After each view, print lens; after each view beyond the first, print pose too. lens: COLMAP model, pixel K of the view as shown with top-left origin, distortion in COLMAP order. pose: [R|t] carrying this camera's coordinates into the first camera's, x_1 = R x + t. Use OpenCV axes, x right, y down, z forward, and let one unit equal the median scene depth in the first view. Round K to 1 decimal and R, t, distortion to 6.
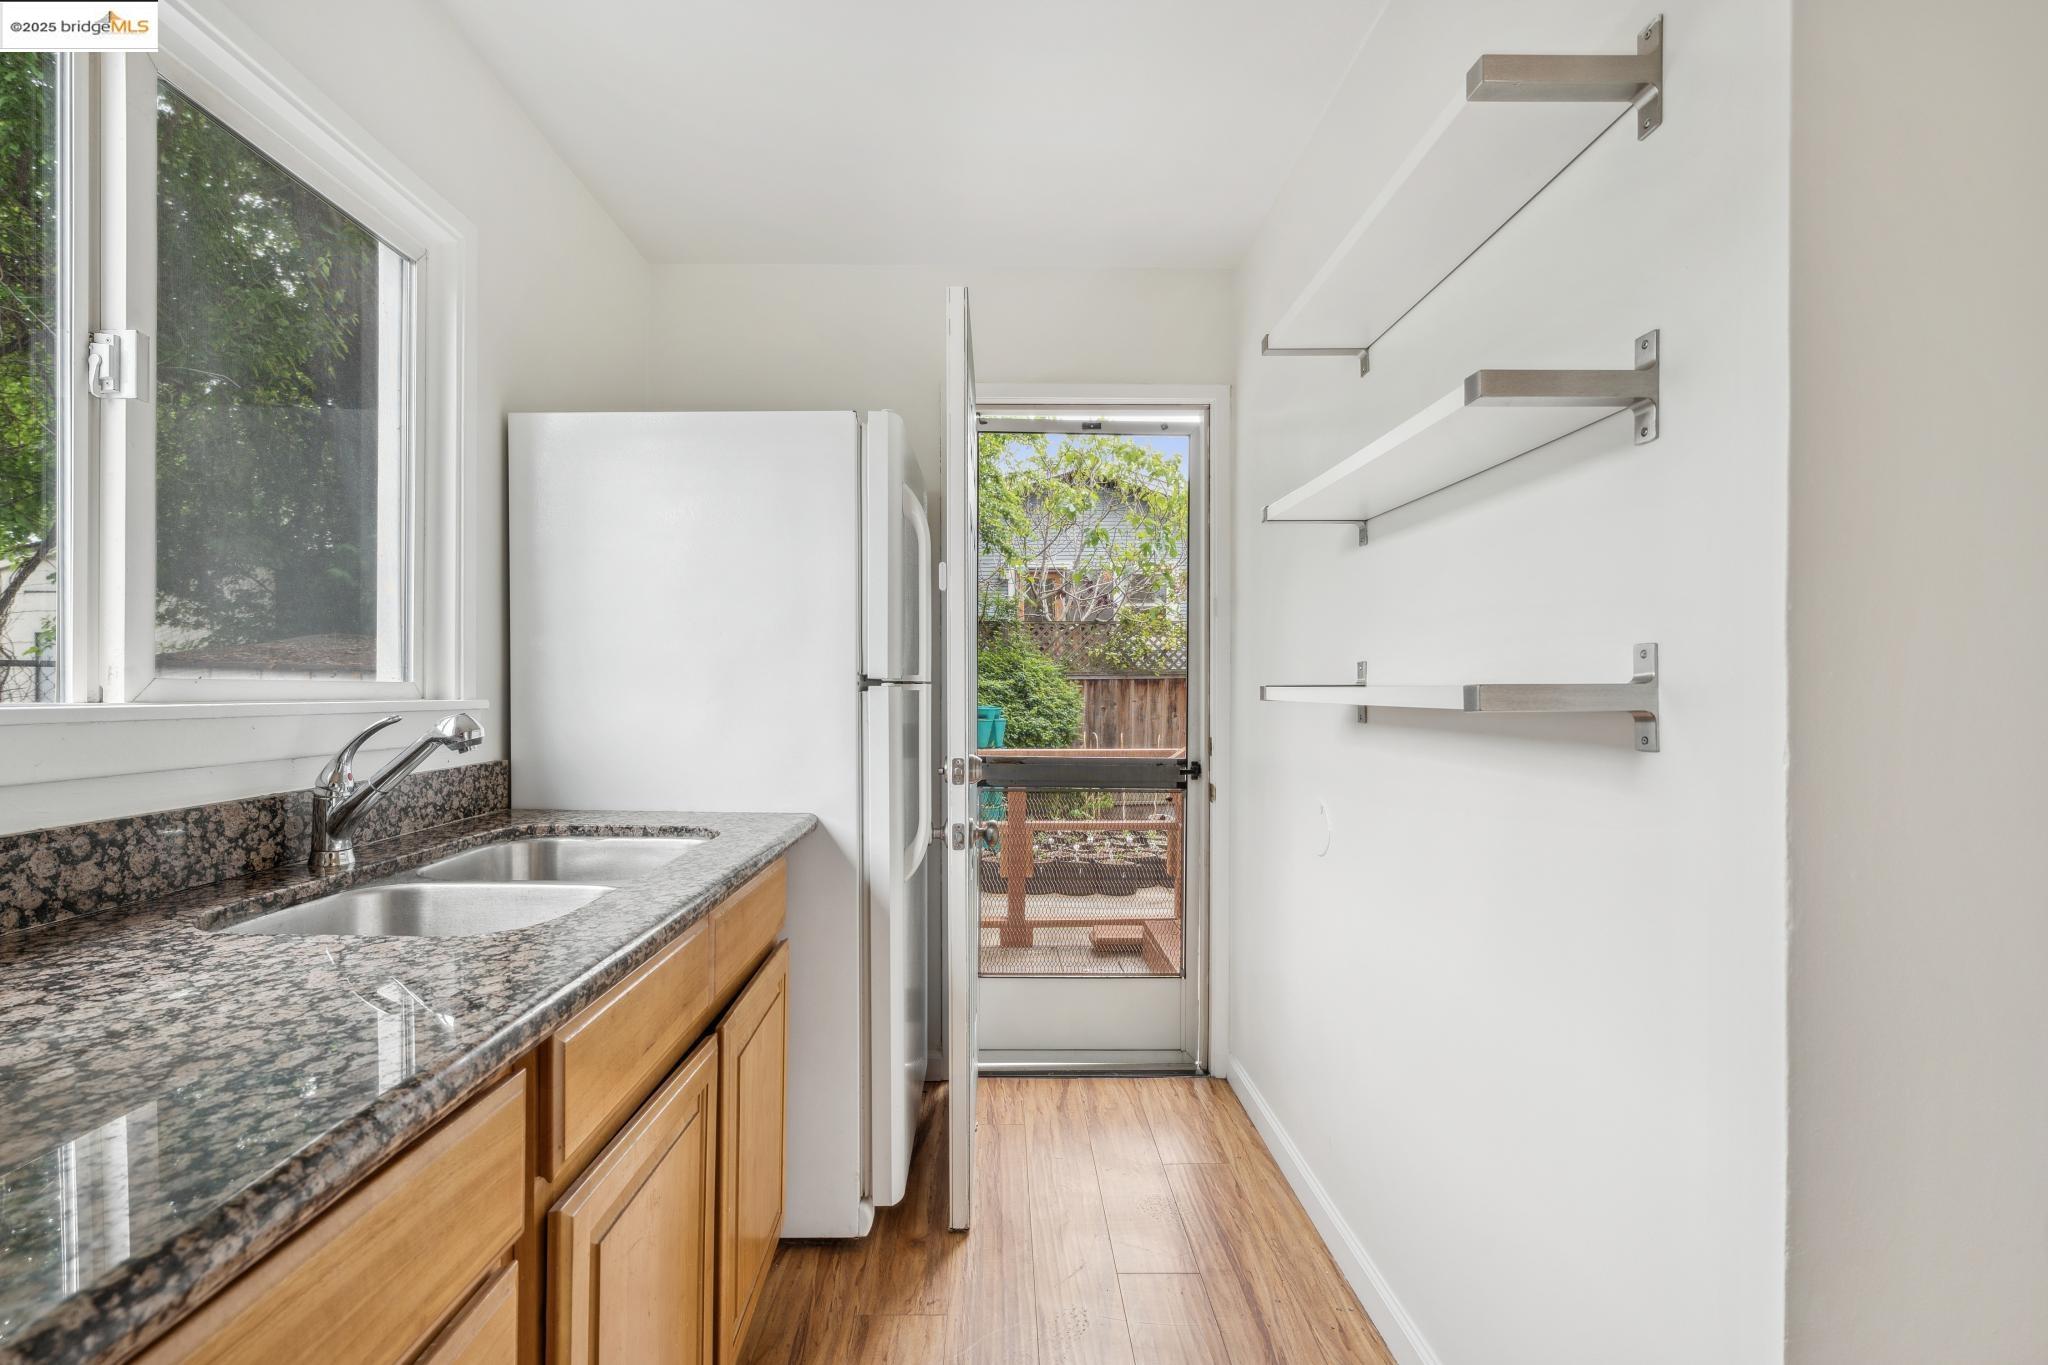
lens RADIAL K [[923.5, 0, 1014.2], [0, 923.5, 700.7], [0, 0, 1]] dist [0.003663, -0.000954]
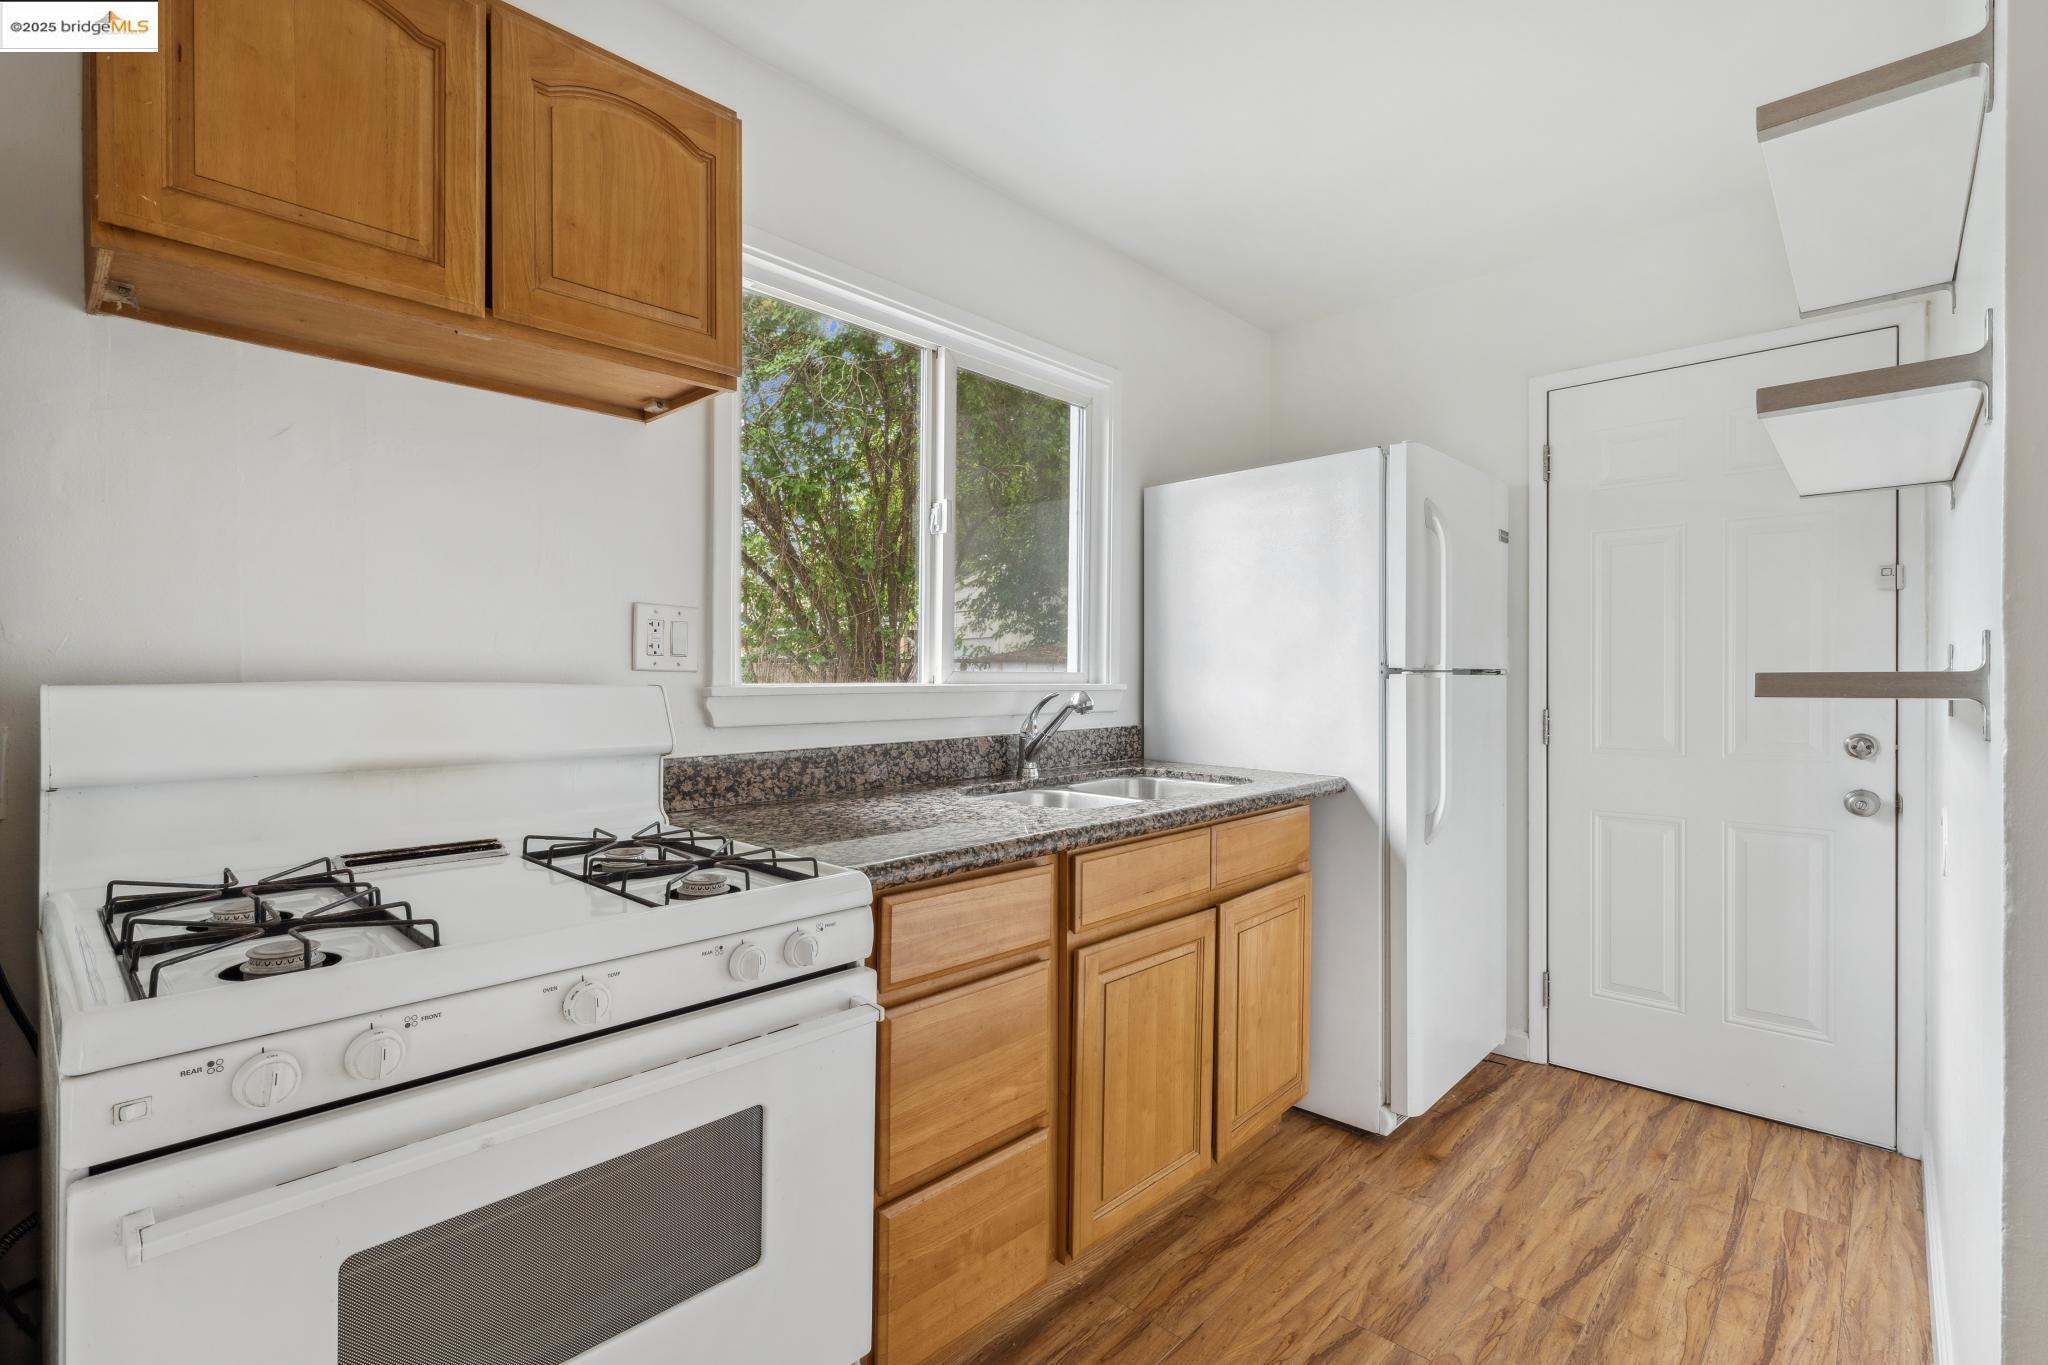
lens RADIAL K [[923.5, 0, 995.6], [0, 923.5, 678.9], [0, 0, 1]] dist [0.003663, -0.000954]
pose [[0.715348, 0.001634, -0.698767, 0.440557], [-0.008889, 0.999938, -0.006761, 0.004033], [0.698712, 0.011048, 0.715318, -0.298279]]
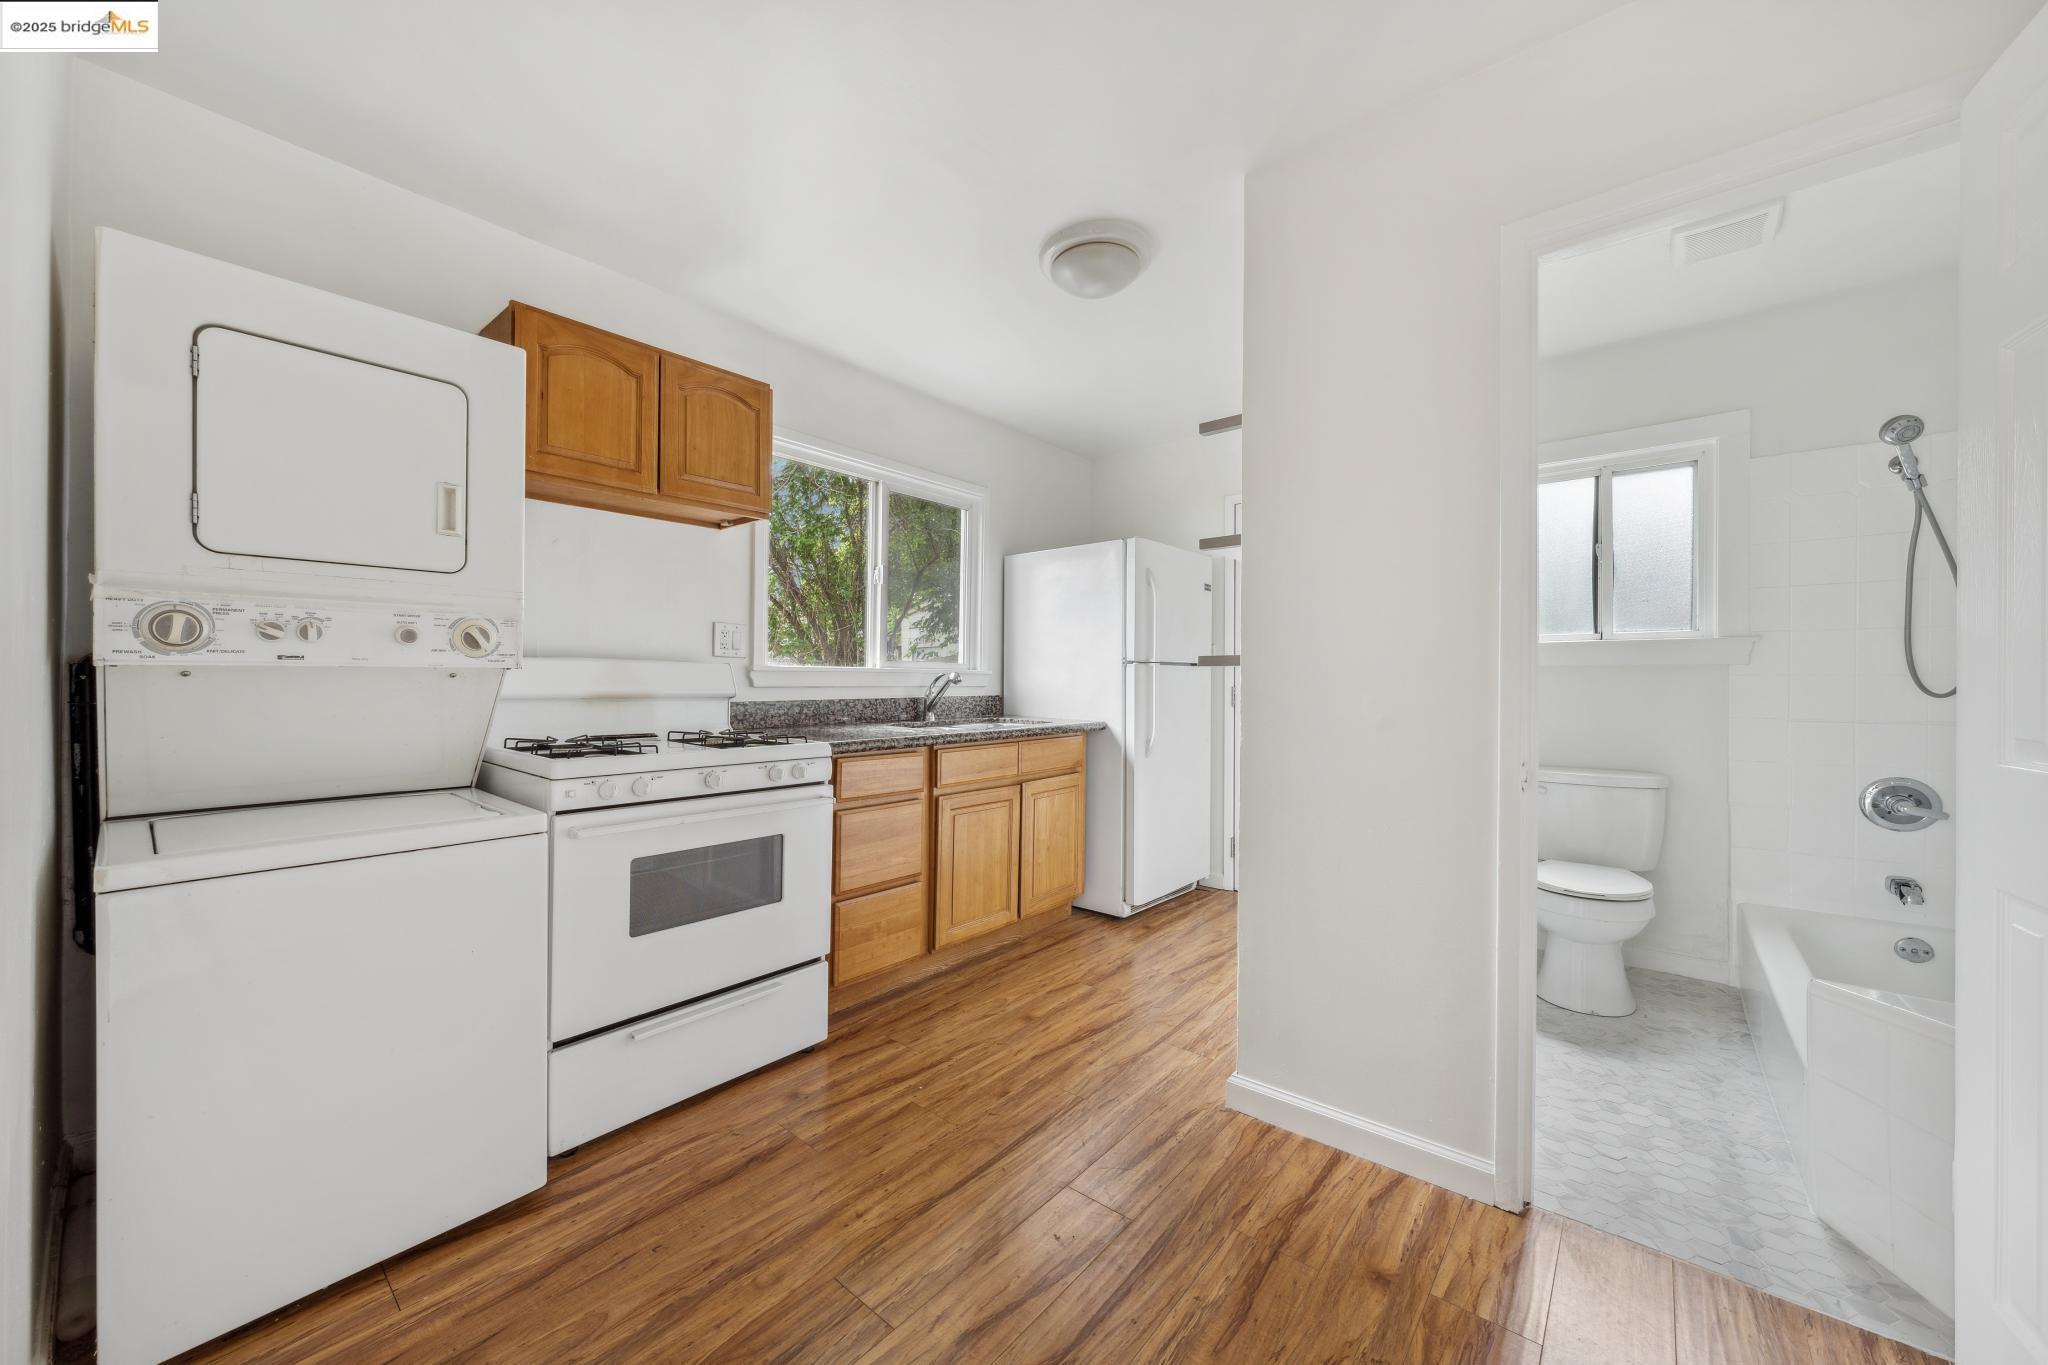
lens RADIAL K [[751.0, 0, 1003.7], [0, 751.0, 678.1], [0, 0, 1]] dist [0.007691, -0.000049]
pose [[0.754372, 0.001068, -0.656447, 1.109548], [-0.012928, 0.999829, -0.013230, 0.062254], [0.656320, 0.018468, 0.754256, -0.746480]]
